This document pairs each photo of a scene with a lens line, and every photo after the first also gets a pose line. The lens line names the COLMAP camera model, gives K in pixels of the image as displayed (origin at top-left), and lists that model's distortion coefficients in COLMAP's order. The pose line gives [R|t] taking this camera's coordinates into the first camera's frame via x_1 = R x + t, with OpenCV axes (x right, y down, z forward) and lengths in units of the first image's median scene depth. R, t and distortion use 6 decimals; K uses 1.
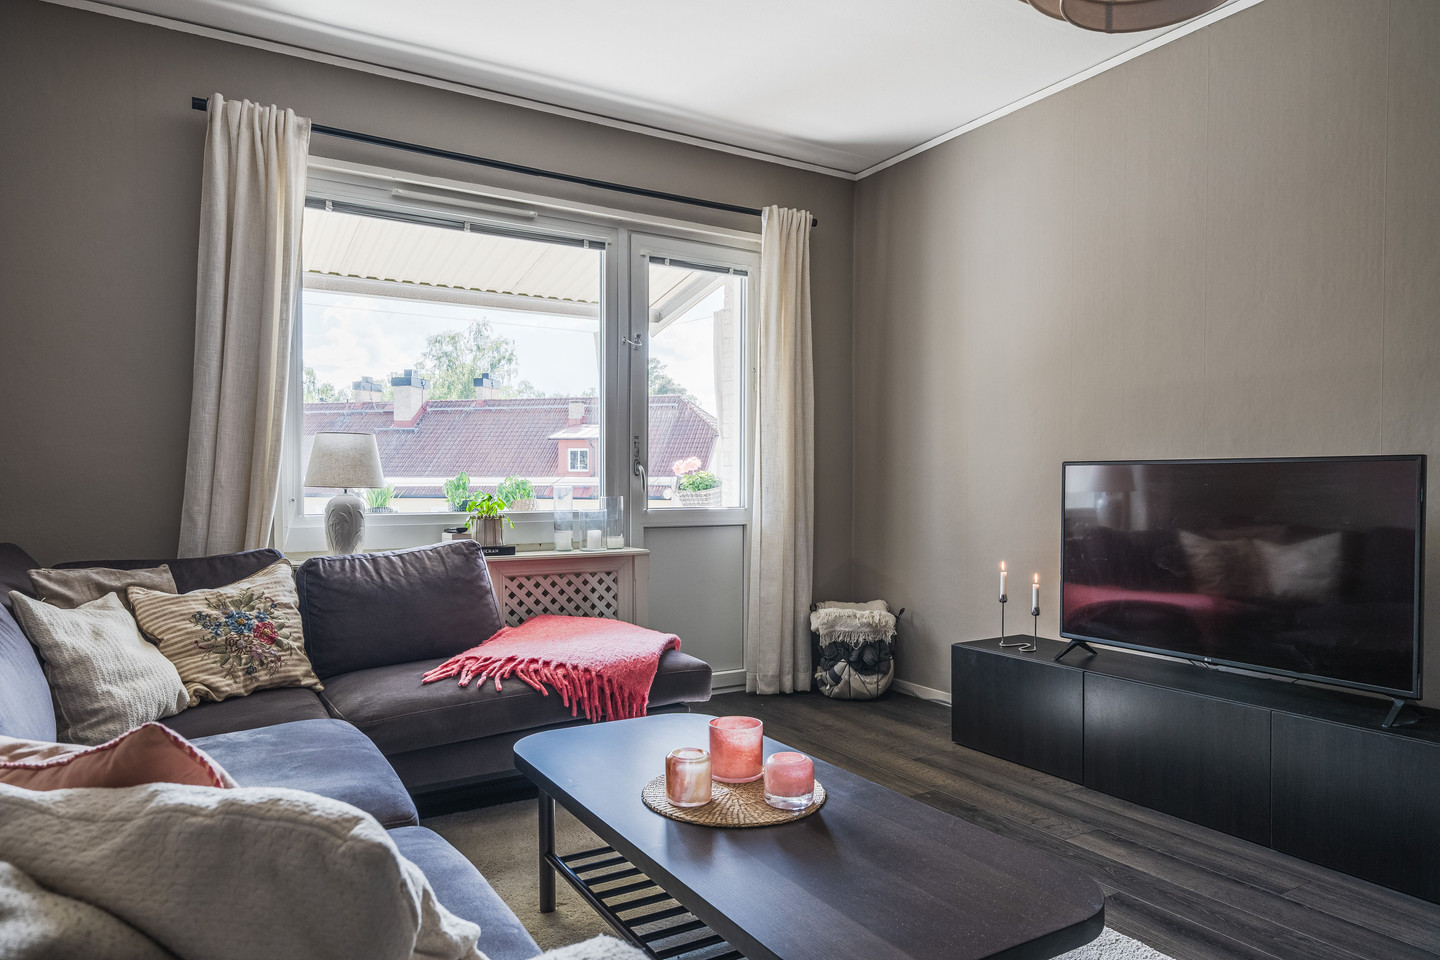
lens RADIAL K [[916.0, 0, 718.7], [0, 916.0, 490.9], [0, 0, 1]] dist [0.016902, -0.000021]
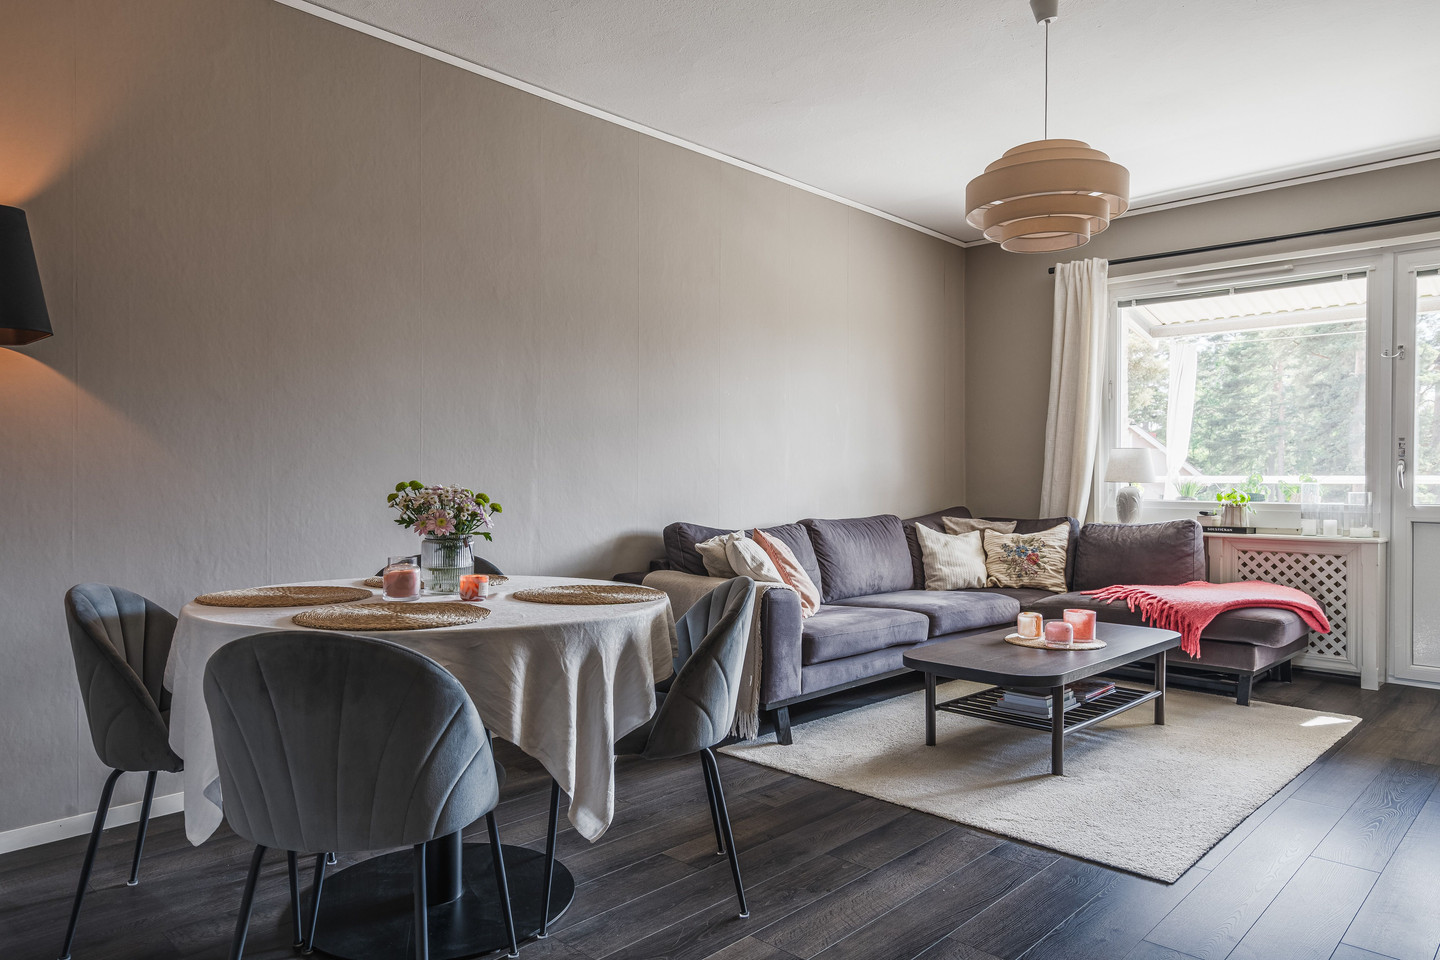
lens RADIAL K [[944.7, 0, 721.7], [0, 944.7, 481.0], [0, 0, 1]] dist [0.009726, 0.004441]
pose [[0.266025, 0.004669, -0.963955, 0.890492], [-0.013891, 0.999903, 0.001010, 0.001960], [0.963866, 0.013121, 0.266064, -0.096872]]
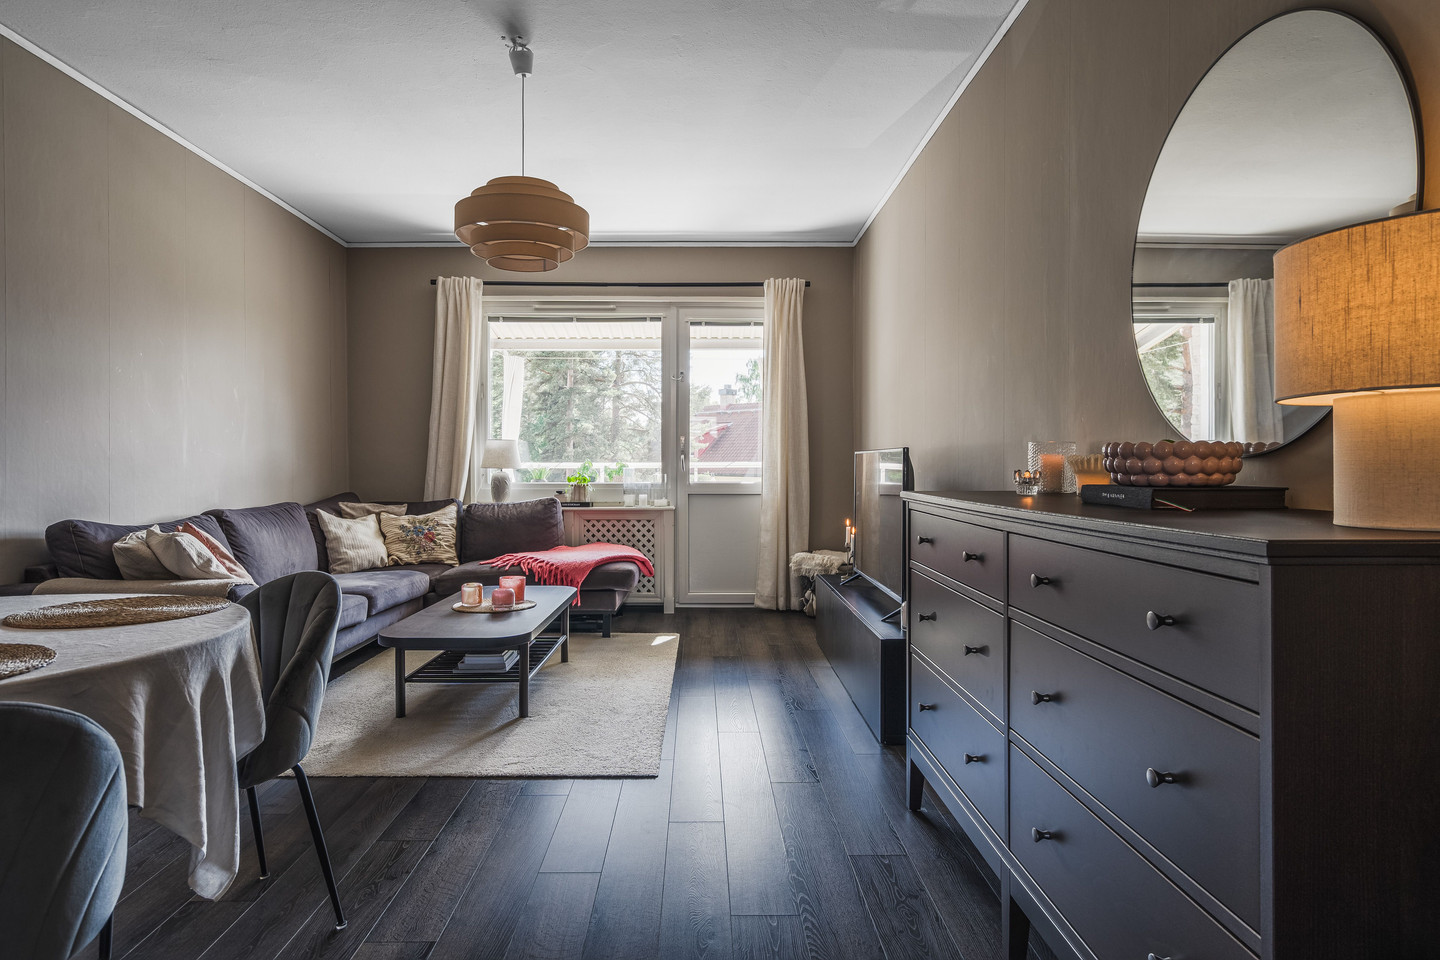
lens RADIAL K [[834.5, 0, 706.1], [0, 834.5, 467.2], [0, 0, 1]] dist [0.000634, 0.009809]
pose [[0.859906, 0.000629, -0.510452, 0.765238], [-0.004506, 0.999970, -0.006358, 0.003016], [0.510432, 0.007767, 0.859883, -0.241791]]
